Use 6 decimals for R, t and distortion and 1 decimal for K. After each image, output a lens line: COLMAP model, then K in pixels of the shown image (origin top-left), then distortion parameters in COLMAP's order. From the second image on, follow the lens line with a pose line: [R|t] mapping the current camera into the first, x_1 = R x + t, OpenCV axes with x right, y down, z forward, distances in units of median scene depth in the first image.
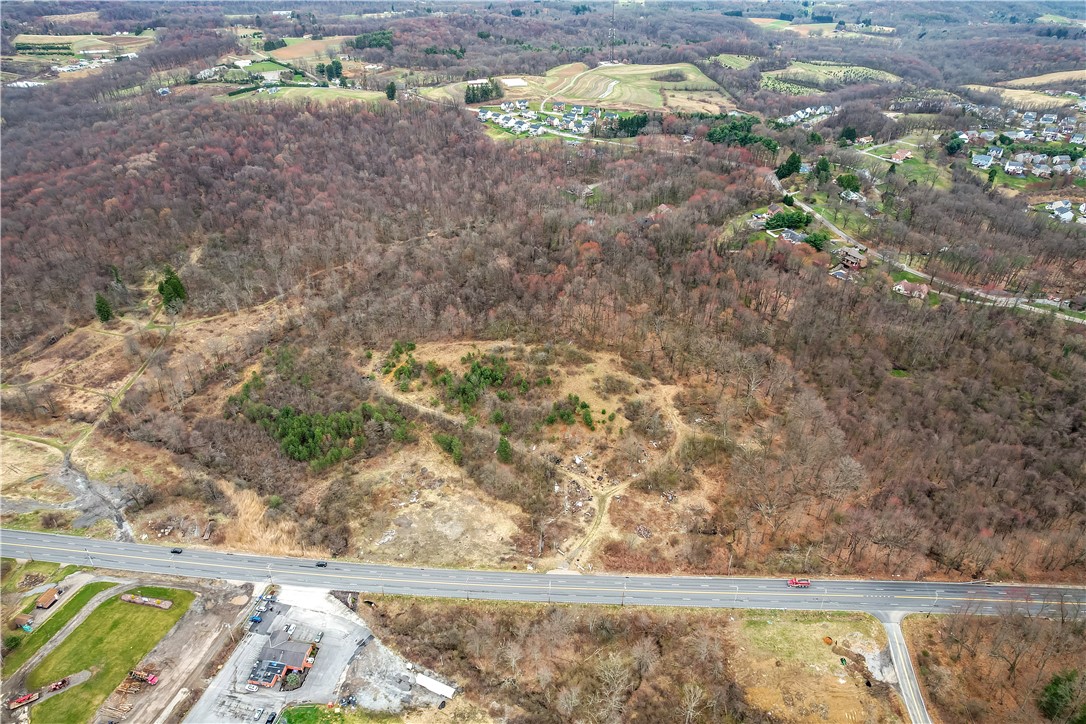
lens RADIAL K [[705.4, 0, 532.2], [0, 705.4, 364.6], [0, 0, 1]] dist [-0.083382, 0.077054]
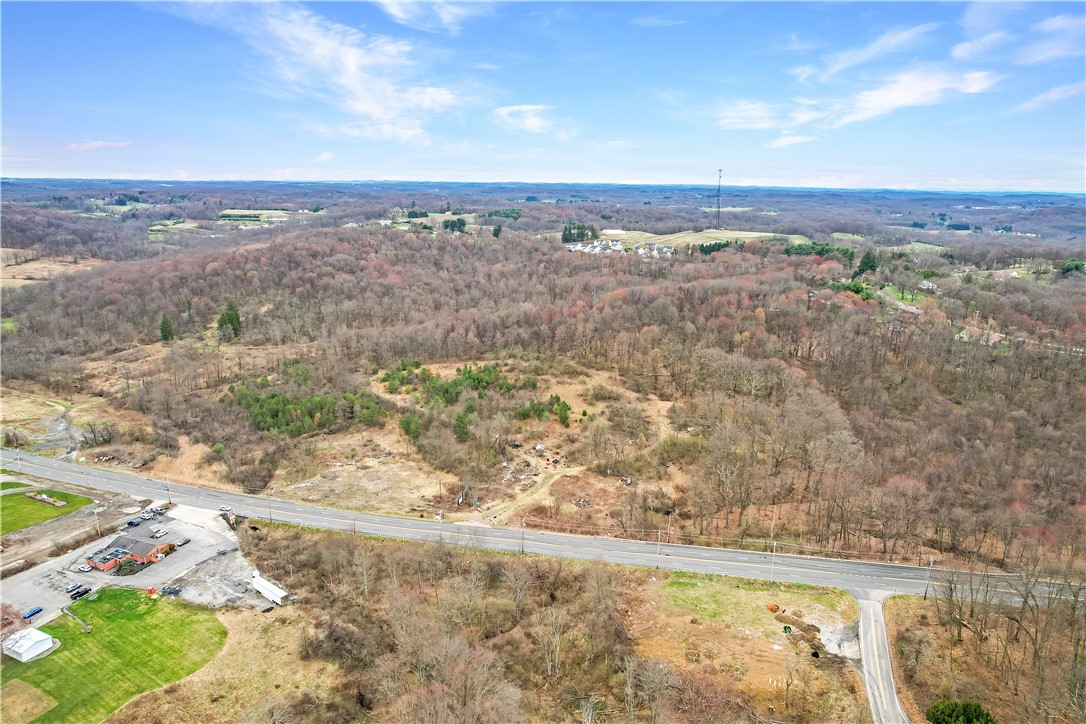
lens RADIAL K [[699.3, 0, 530.4], [0, 699.3, 364.0], [0, 0, 1]] dist [-0.082184, 0.080202]
pose [[0.975950, 0.059240, -0.209791, 0.264450], [-0.119682, 0.949966, -0.288516, 0.331196], [0.182202, 0.306685, 0.934209, 0.164230]]
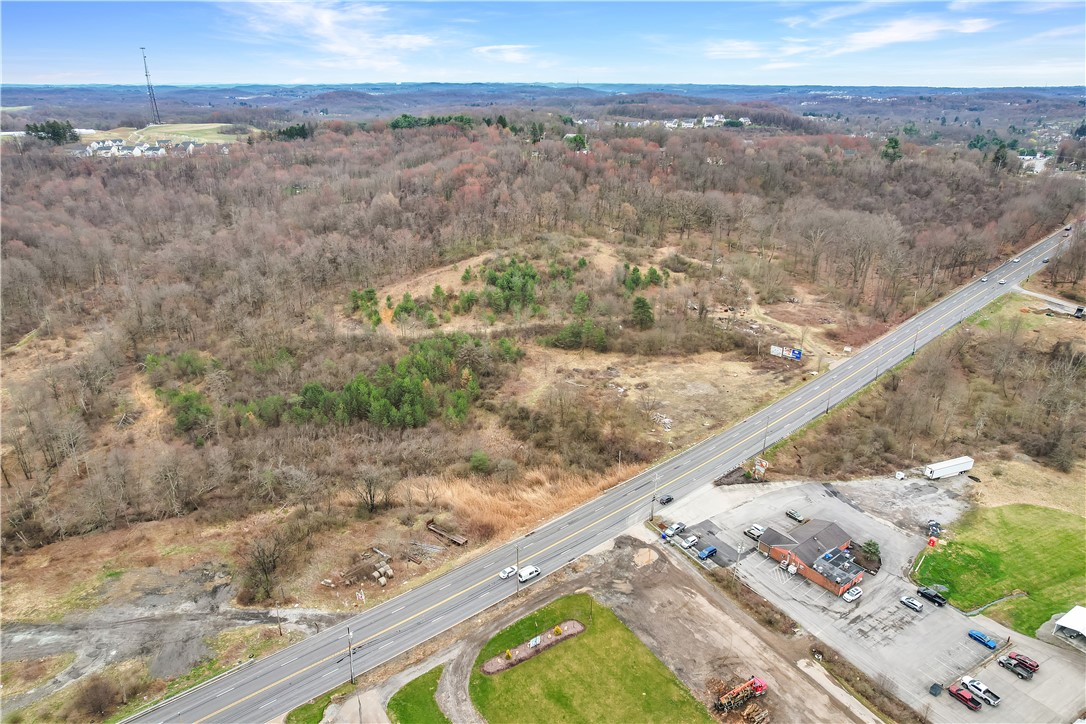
lens RADIAL K [[705.4, 0, 532.2], [0, 705.4, 364.6], [0, 0, 1]] dist [-0.083382, 0.077054]
pose [[0.703145, -0.276840, 0.654940, -0.754642], [0.383780, 0.923167, -0.021810, 0.163571], [-0.598581, 0.266689, 0.755366, 0.549880]]
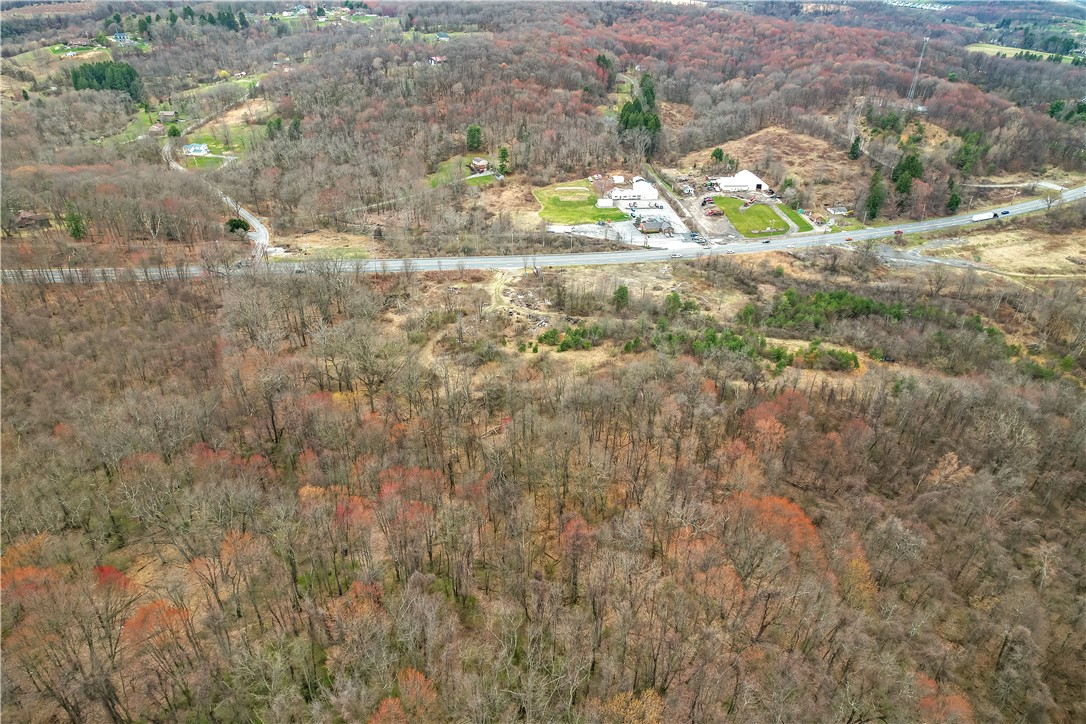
lens RADIAL K [[707.5, 0, 543.0], [0, 707.5, 362.0], [0, 0, 1]] dist [-0.089144, 0.080125]
pose [[-0.931591, 0.169304, -0.321674, 0.399787], [-0.209685, 0.472568, 0.855986, -0.665476], [0.296934, 0.864879, -0.404740, 1.586261]]
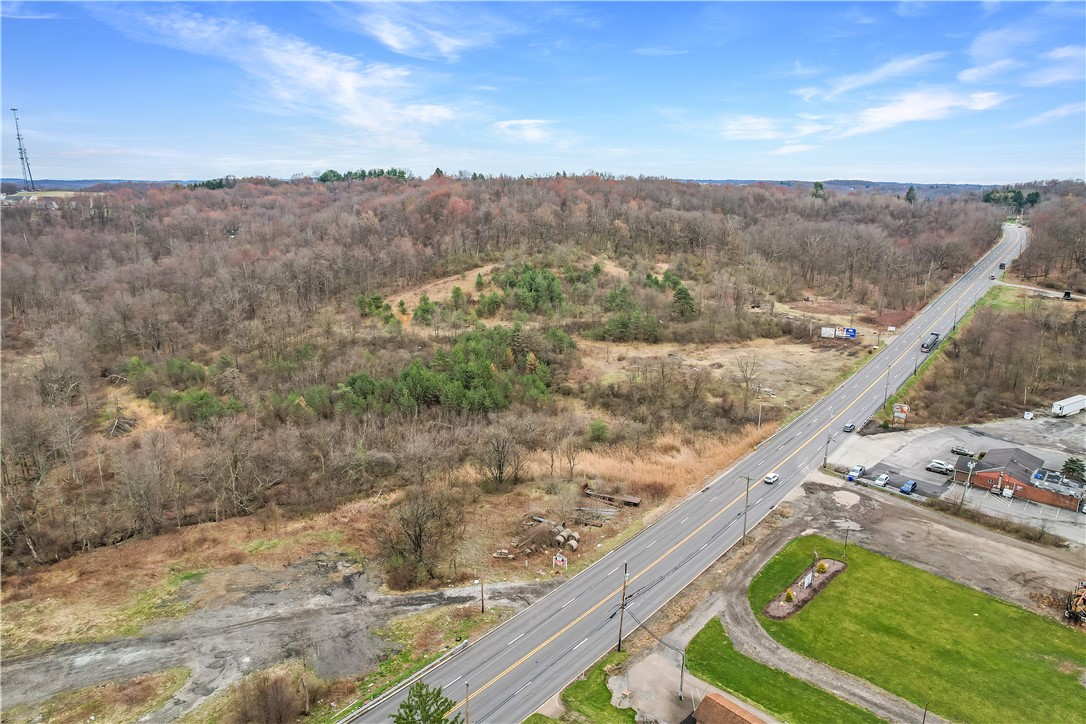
lens RADIAL K [[707.5, 0, 543.0], [0, 707.5, 362.0], [0, 0, 1]] dist [-0.089144, 0.080125]
pose [[0.559857, -0.214959, 0.800221, -0.843648], [0.442378, 0.894146, -0.069311, 0.182899], [-0.700615, 0.392805, 0.595687, 0.766620]]
